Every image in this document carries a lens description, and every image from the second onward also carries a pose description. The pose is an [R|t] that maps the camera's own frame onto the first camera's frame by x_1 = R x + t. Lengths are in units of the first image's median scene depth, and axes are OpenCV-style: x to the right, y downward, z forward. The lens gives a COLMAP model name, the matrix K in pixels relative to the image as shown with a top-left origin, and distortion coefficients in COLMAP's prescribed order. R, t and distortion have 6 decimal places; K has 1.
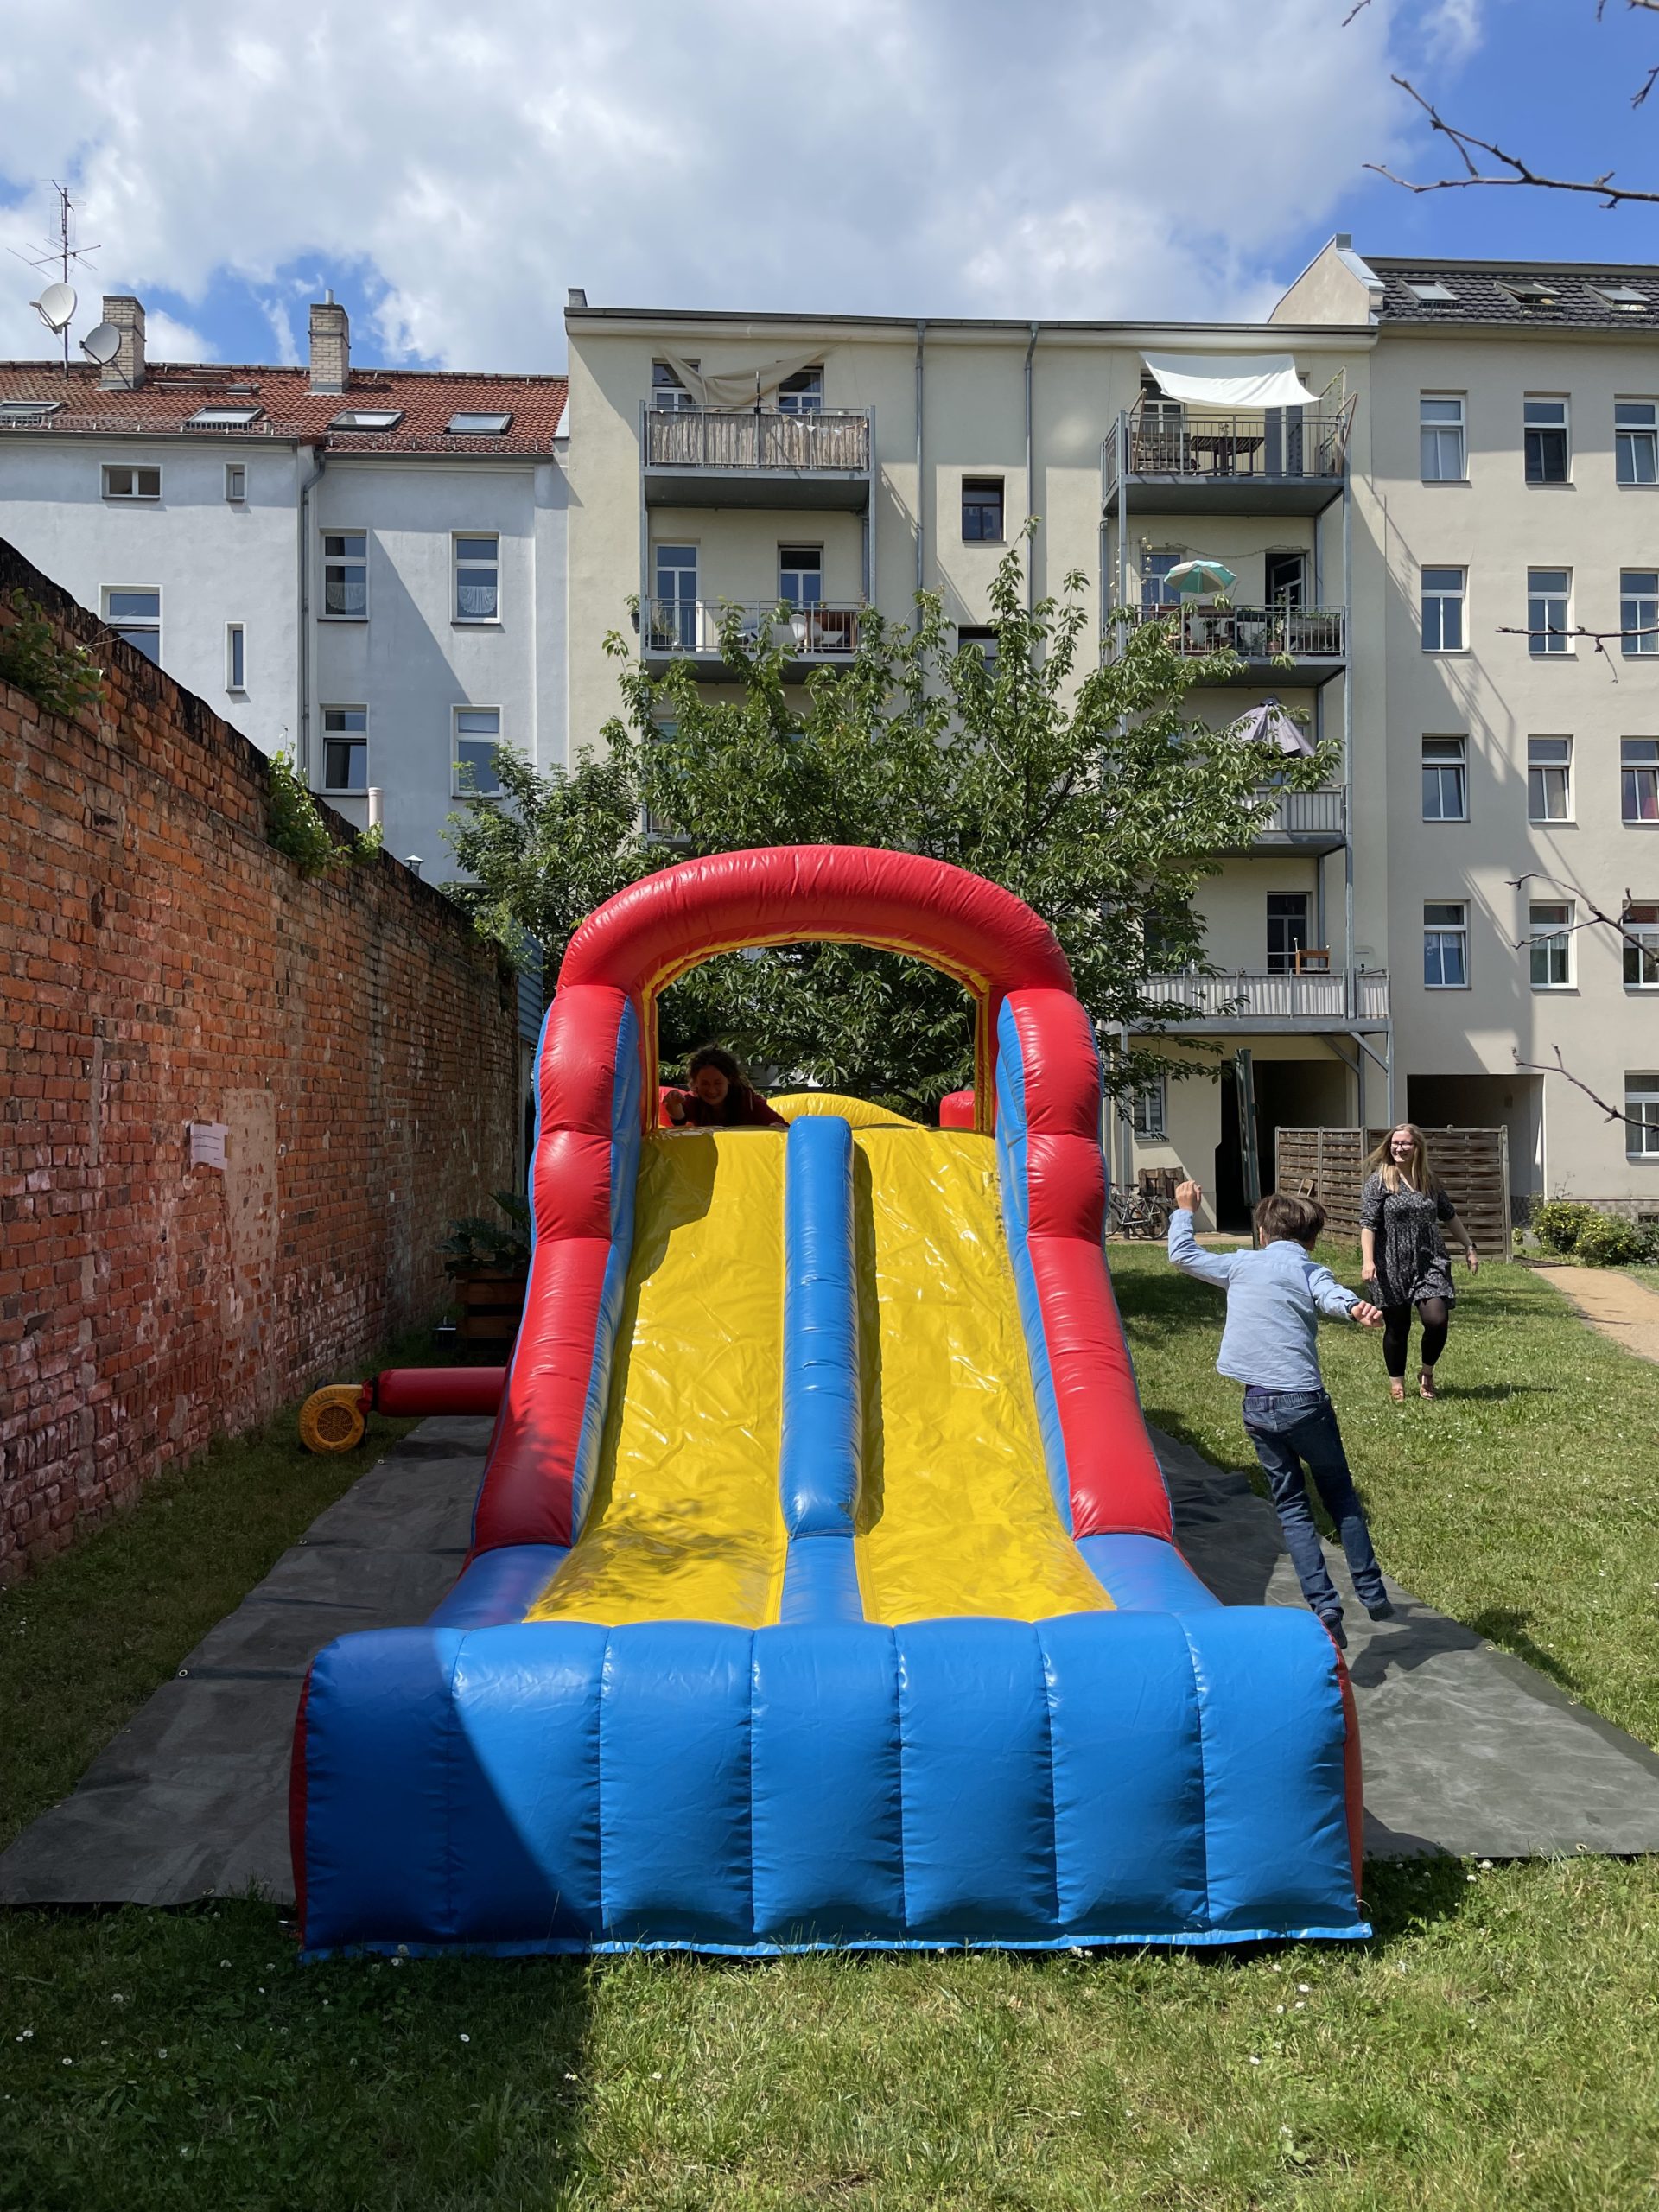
lens RADIAL K [[1714.4, 0, 836.4], [0, 1714.4, 1113.5], [0, 0, 1]] dist [0.070641, -0.072618]
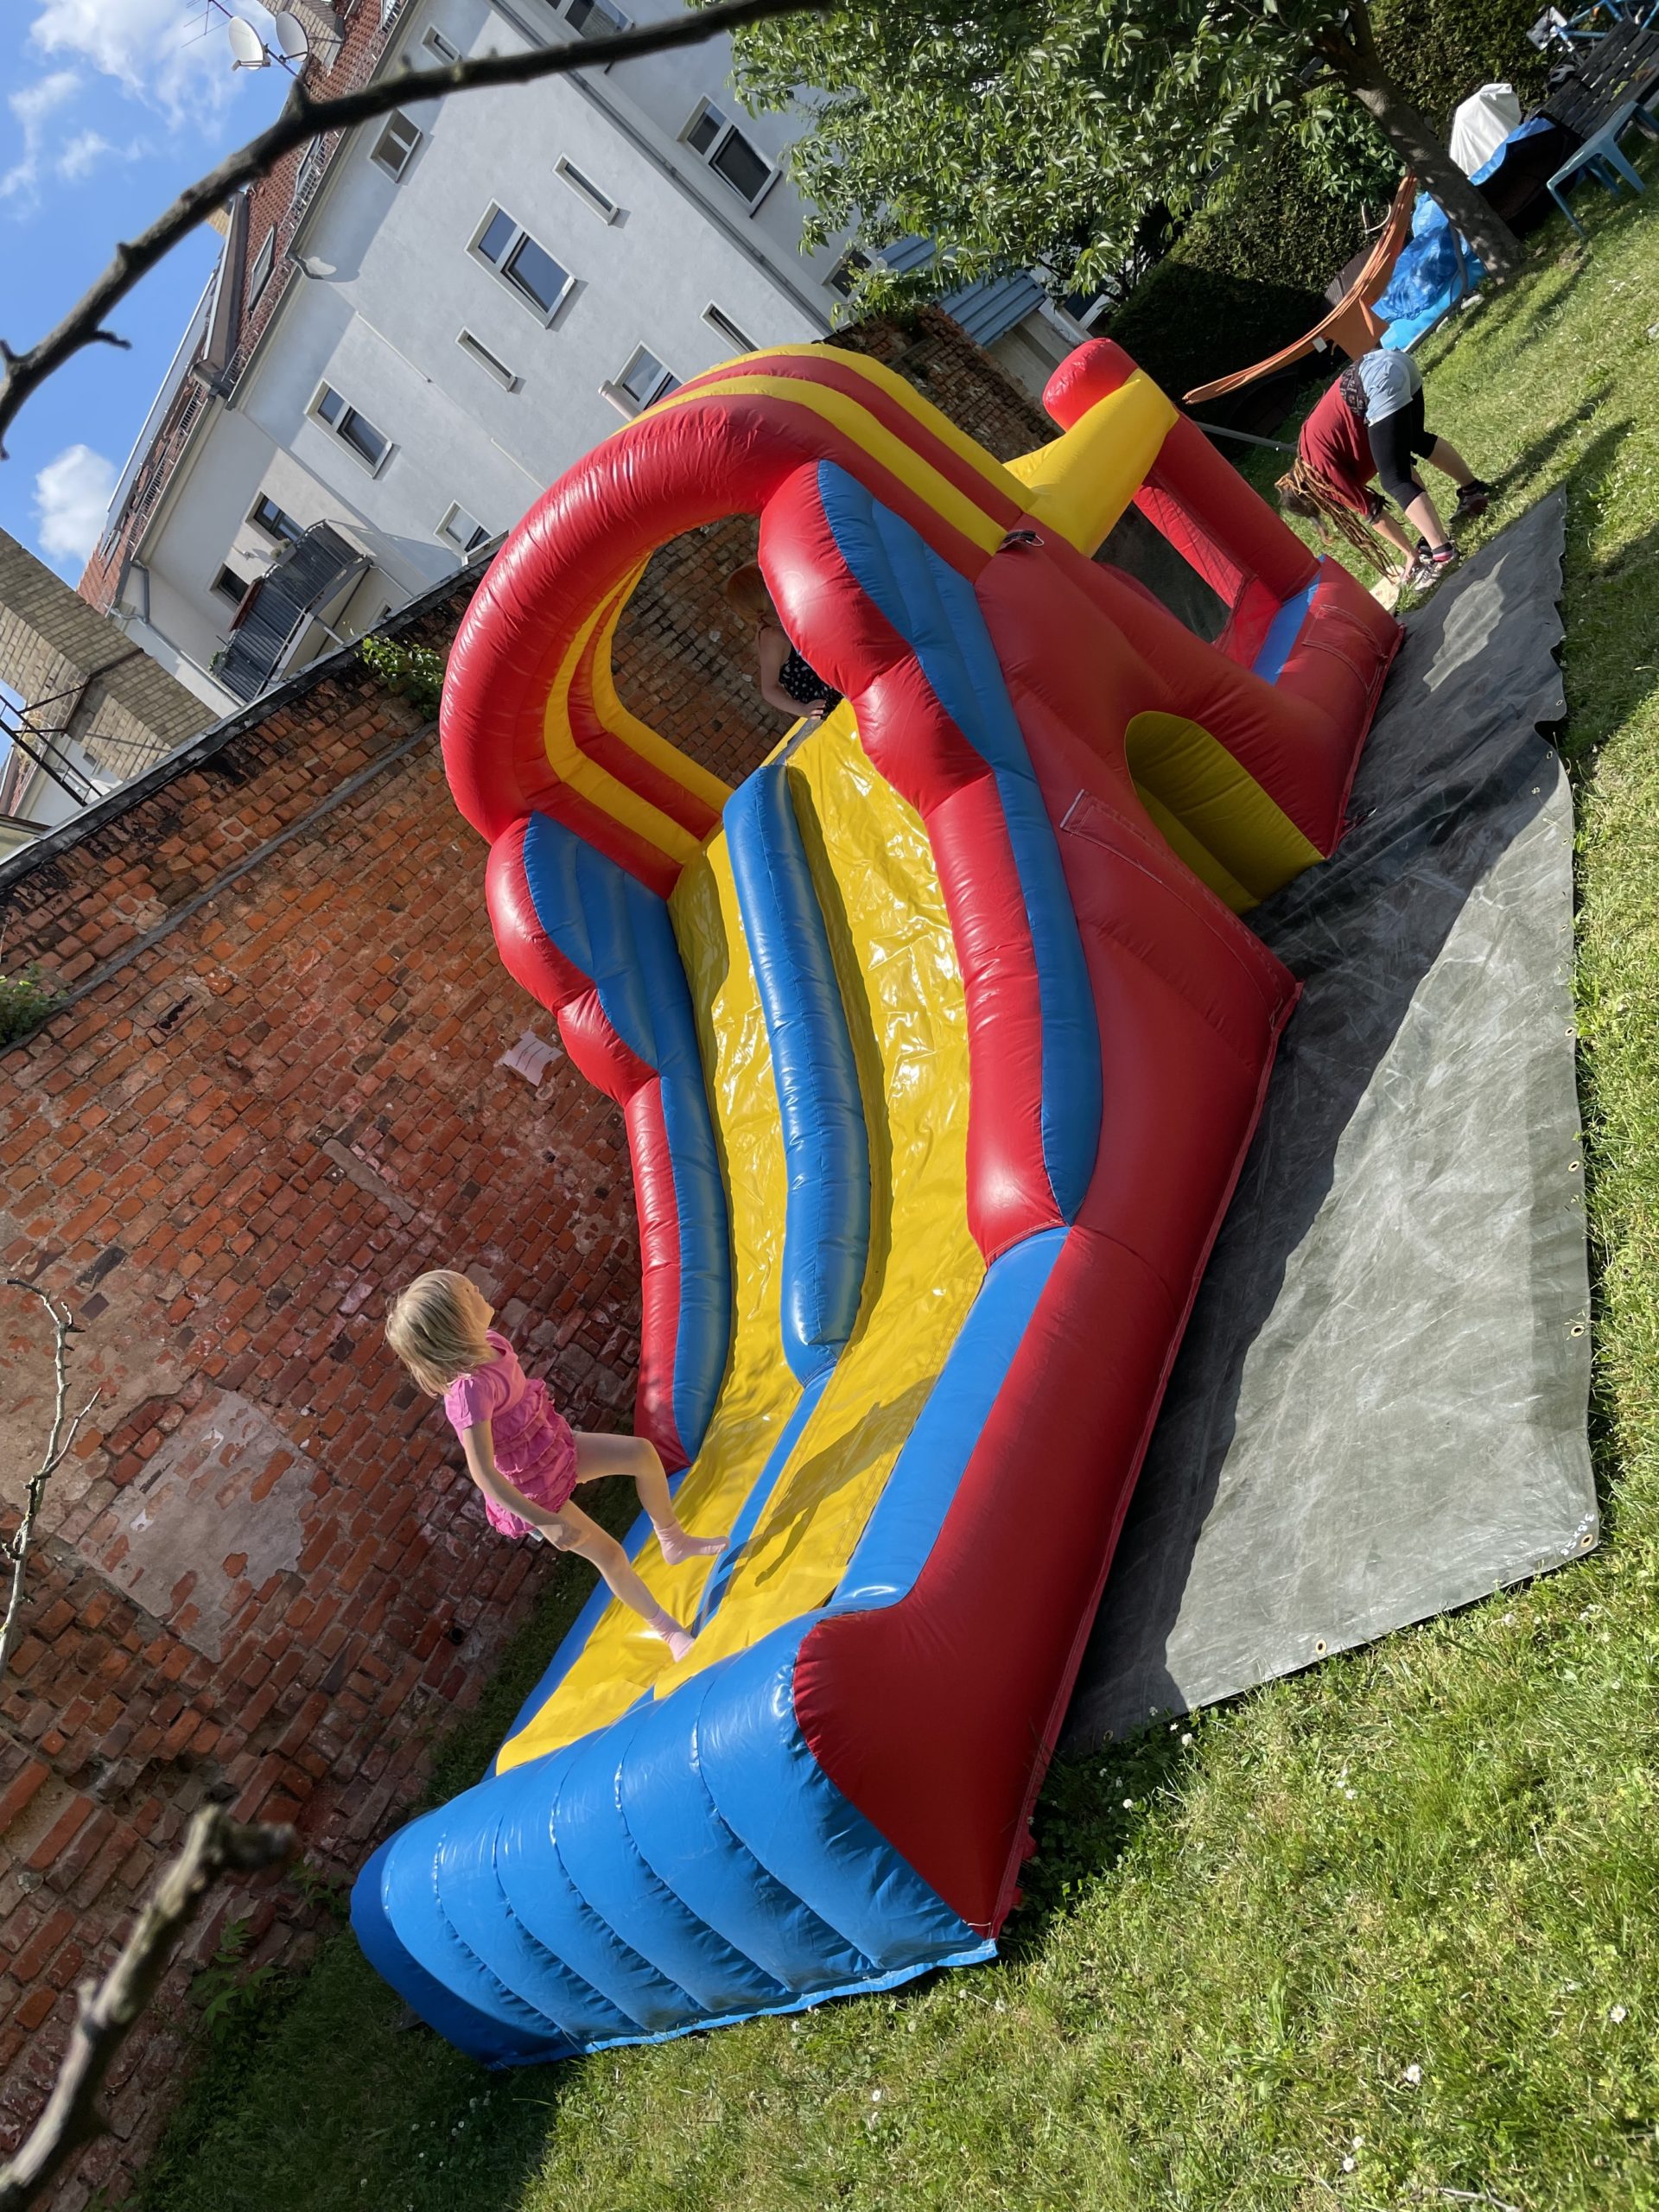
lens RADIAL K [[1714.4, 0, 831.6], [0, 1714.4, 1104.8], [0, 0, 1]] dist [0.070641, -0.072618]
pose [[0.569062, -0.464689, -0.678404, 0.558248], [0.737204, 0.653789, 0.170556, -0.008272], [0.364278, -0.597180, 0.714618, 0.319871]]
